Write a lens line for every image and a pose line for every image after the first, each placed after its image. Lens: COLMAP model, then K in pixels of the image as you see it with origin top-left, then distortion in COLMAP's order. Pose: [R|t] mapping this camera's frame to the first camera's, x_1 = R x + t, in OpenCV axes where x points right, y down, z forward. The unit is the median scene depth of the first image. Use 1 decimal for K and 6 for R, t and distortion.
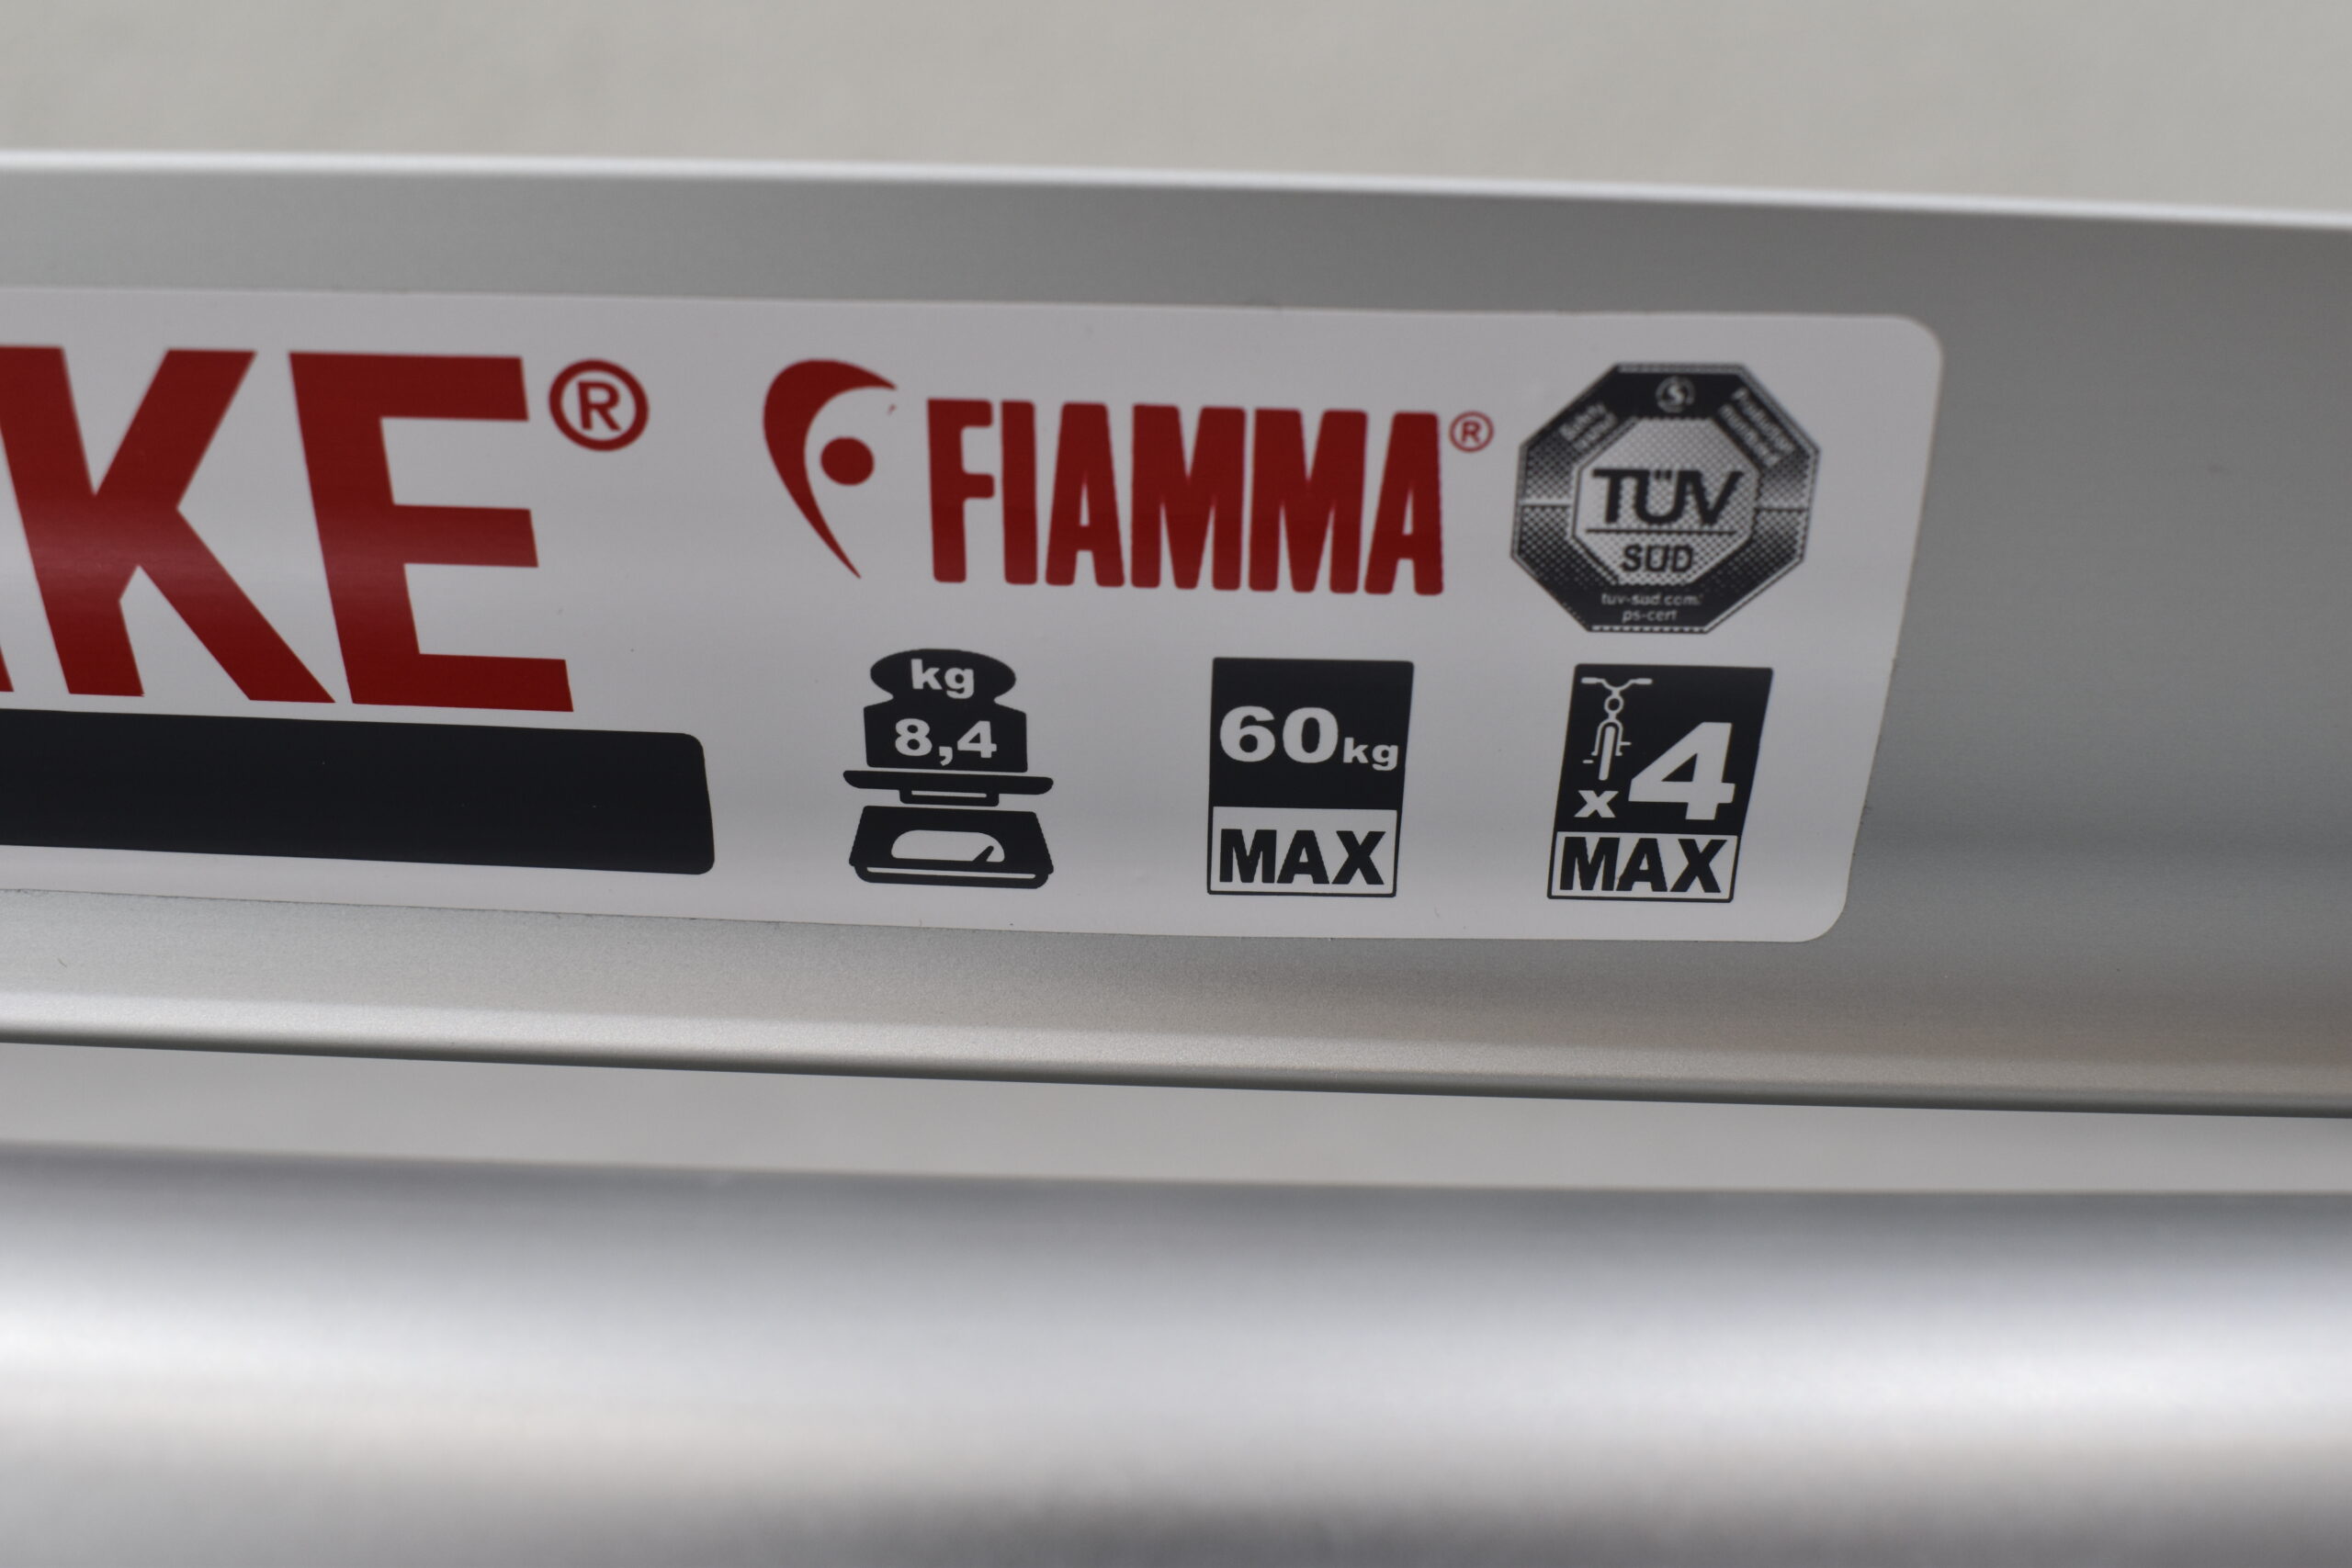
lens RADIAL K [[2522.3, 0, 1170.4], [0, 2522.3, 806.2], [0, 0, 1]] dist [-0.091675, 0.000000]
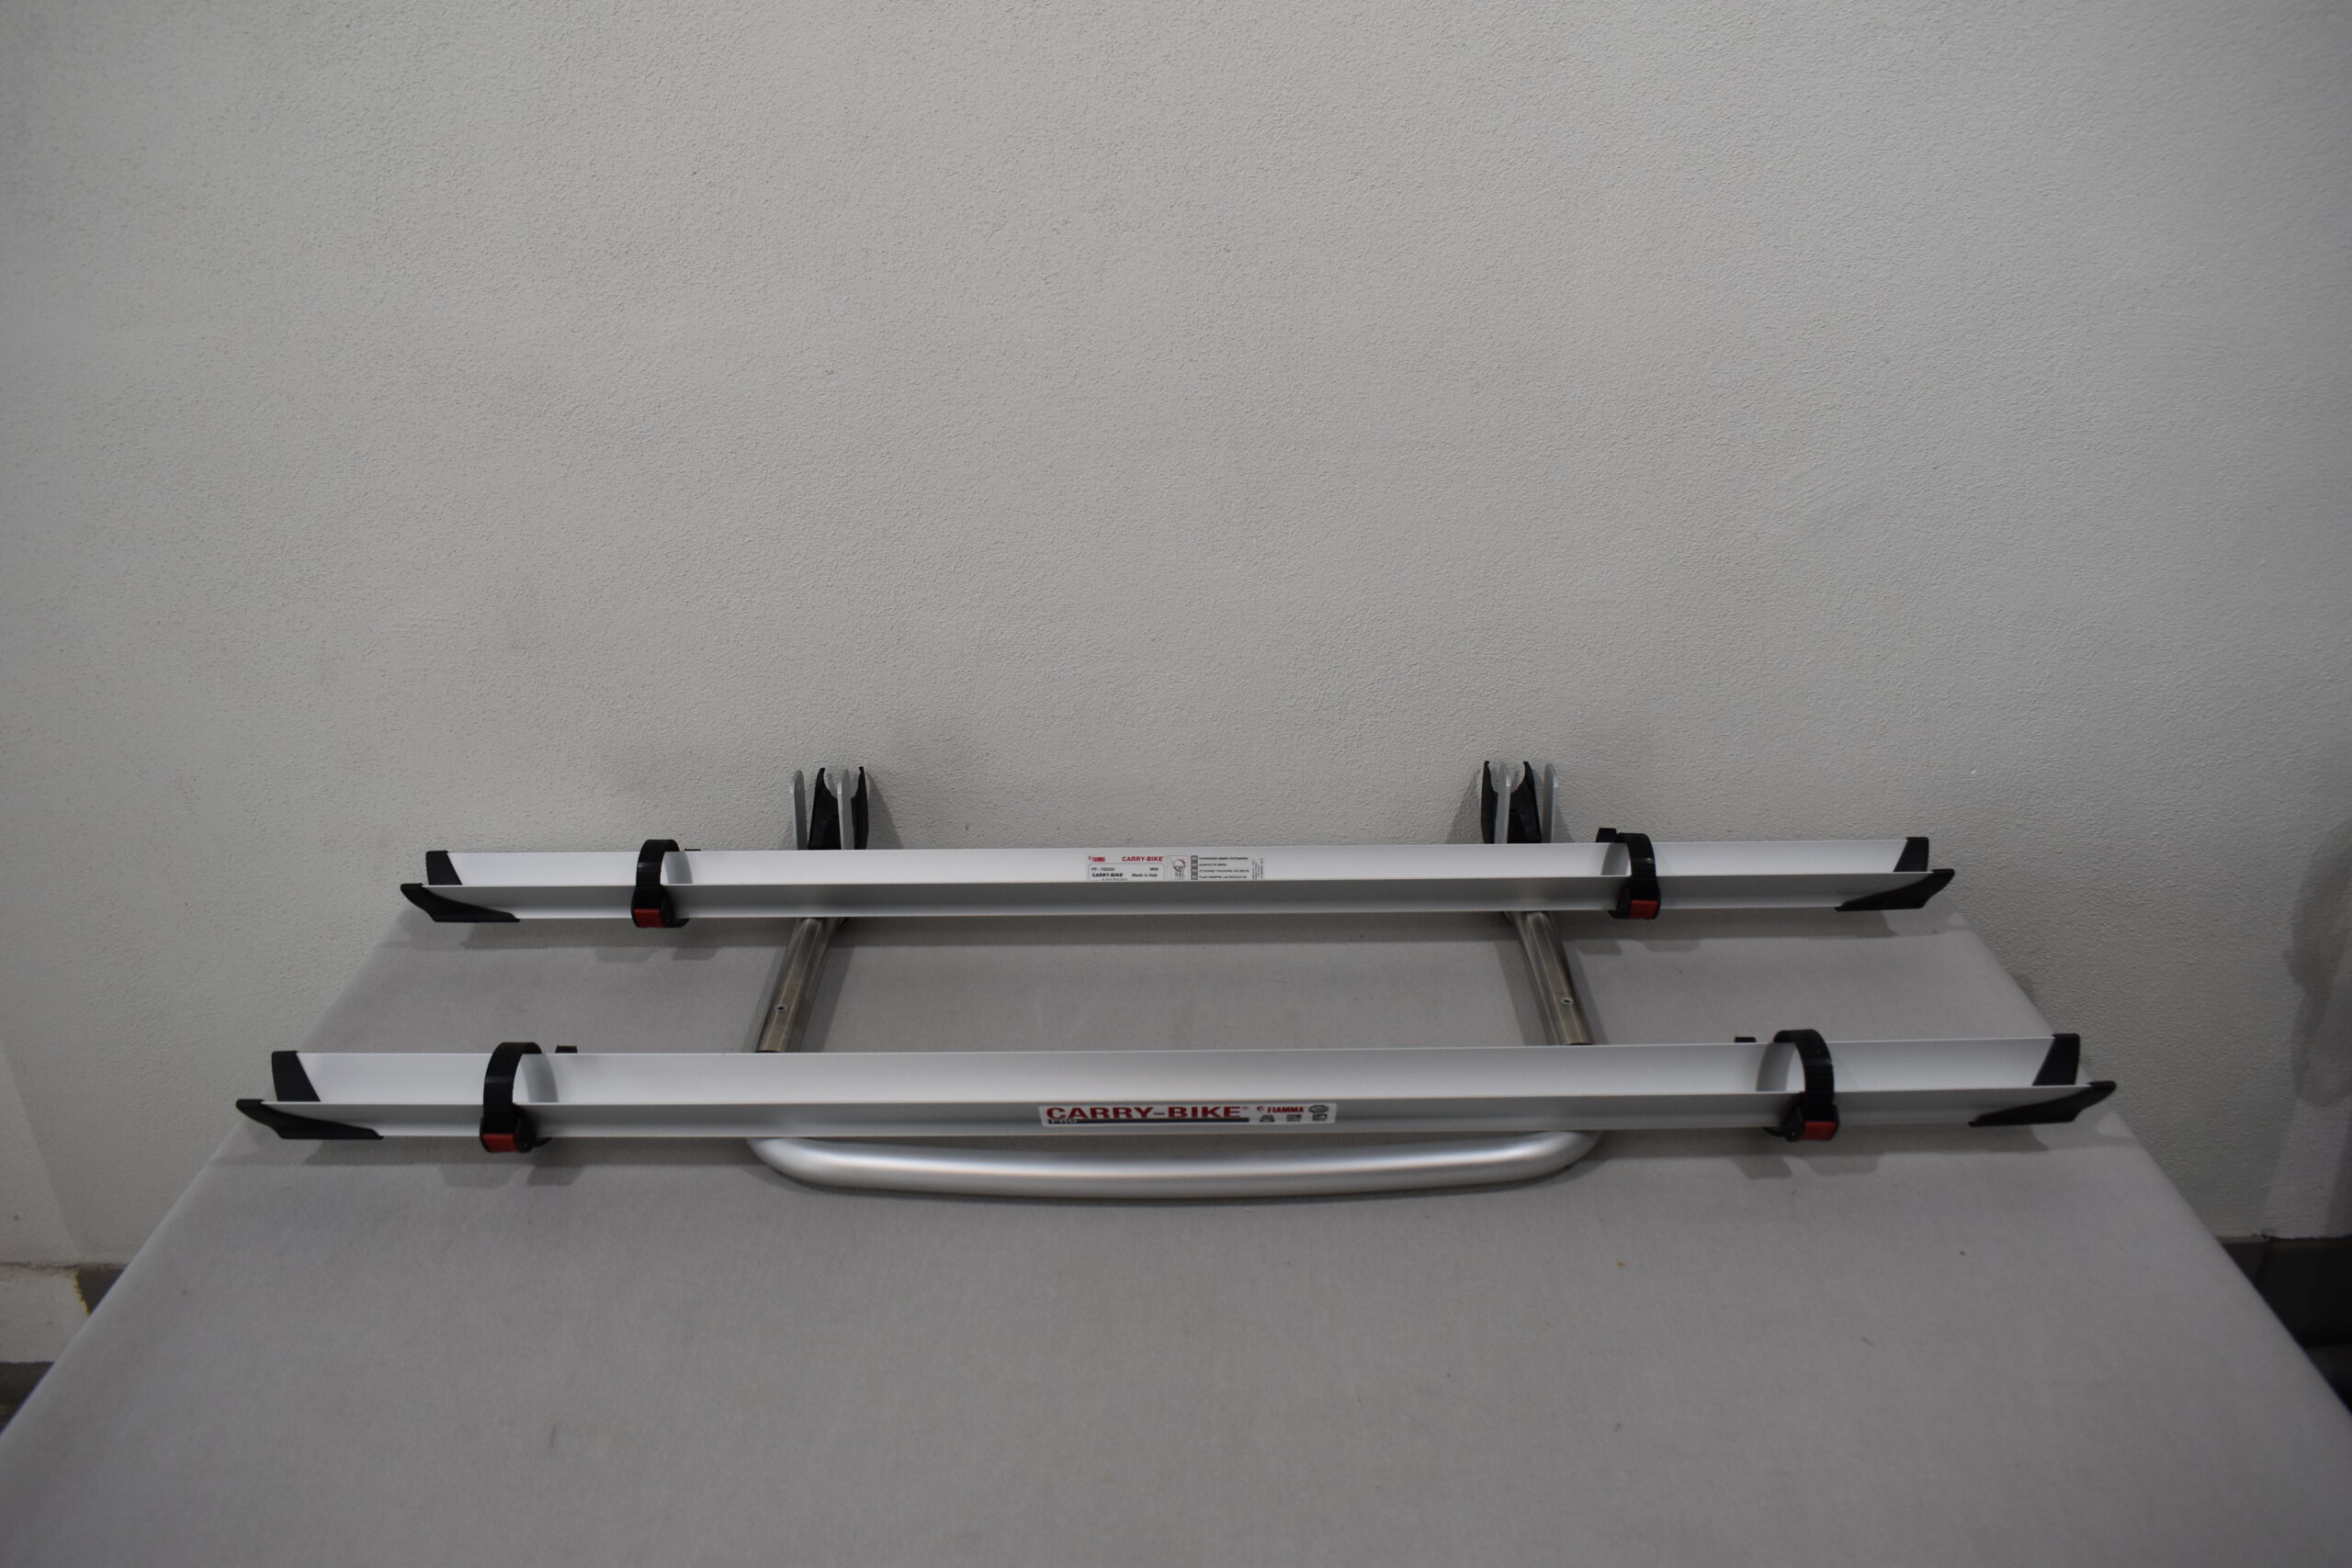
lens RADIAL K [[1826.1, 0, 1181.1], [0, 1826.1, 791.5], [0, 0, 1]] dist [-0.092591, 0.010934]
pose [[0.999024, -0.044176, 0.000239, -0.493424], [0.040098, 0.909063, 0.414725, -5.885285], [-0.018538, -0.414310, 0.909947, -7.413230]]
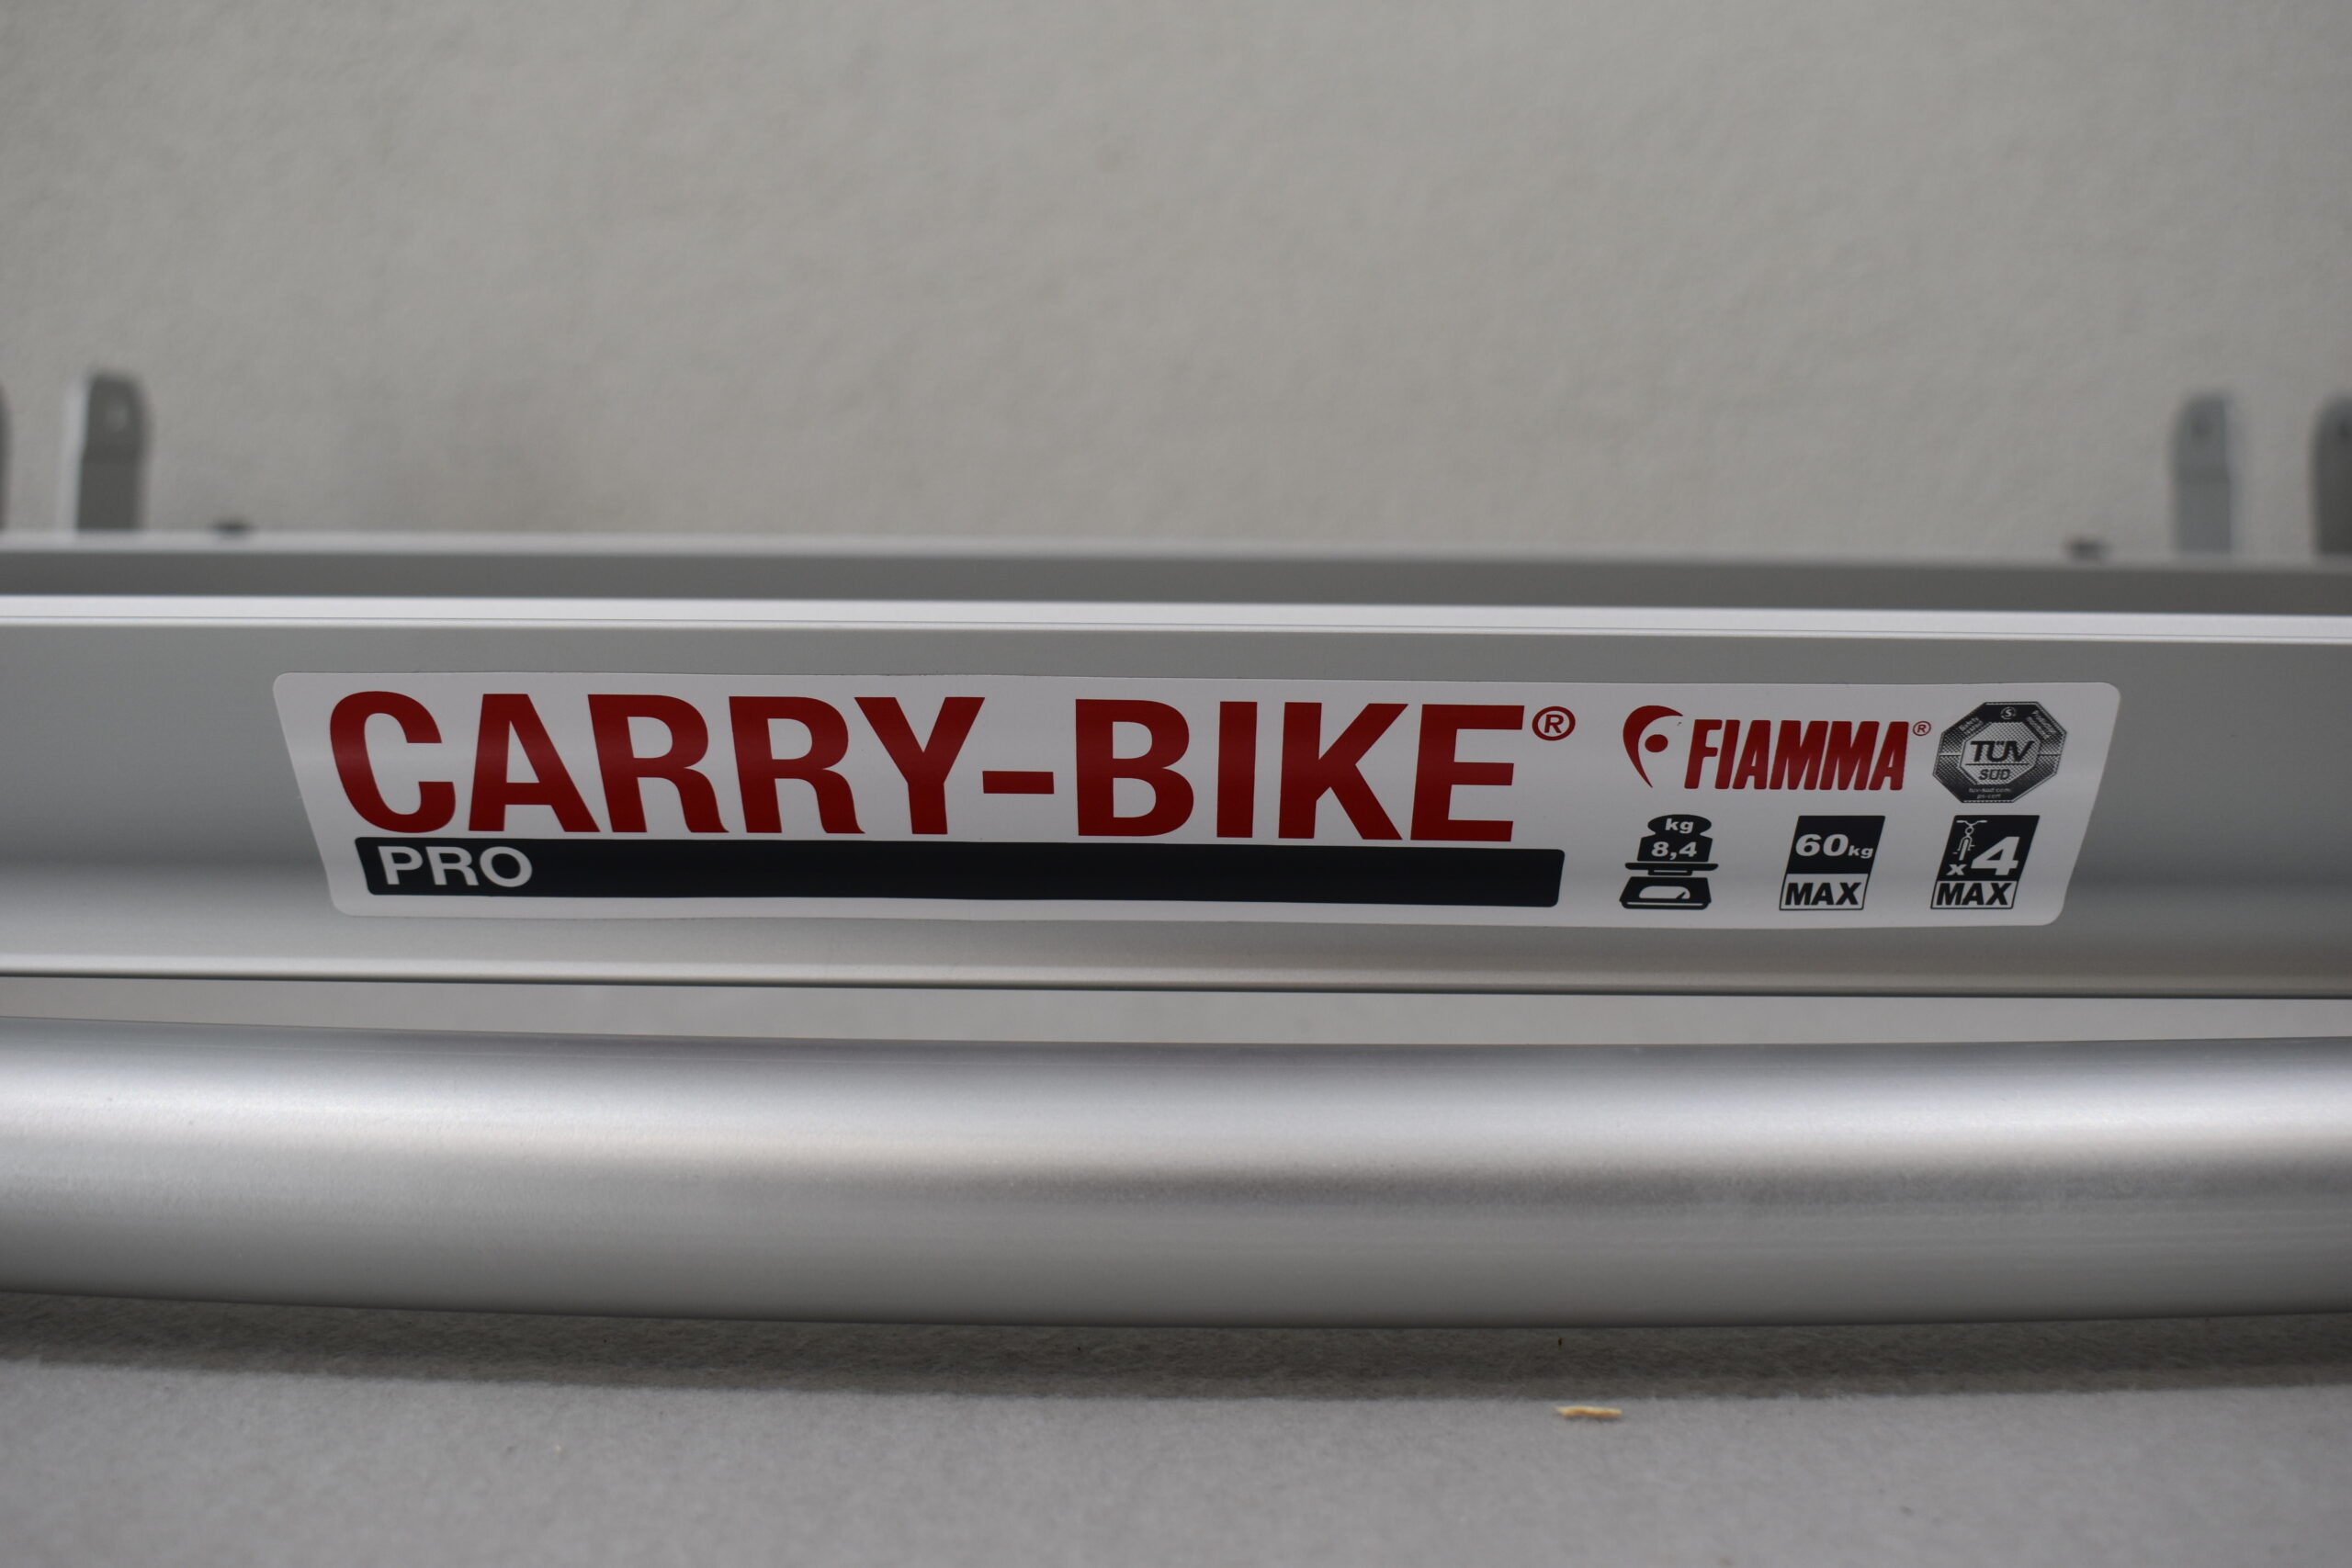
lens RADIAL K [[2522.3, 0, 1175.5], [0, 2522.3, 761.9], [0, 0, 1]] dist [-0.091675, 0.000000]
pose [[0.999717, -0.021214, 0.010809, -0.573913], [0.020256, 0.996411, 0.082190, -0.306937], [-0.012514, -0.081948, 0.996558, -1.262618]]
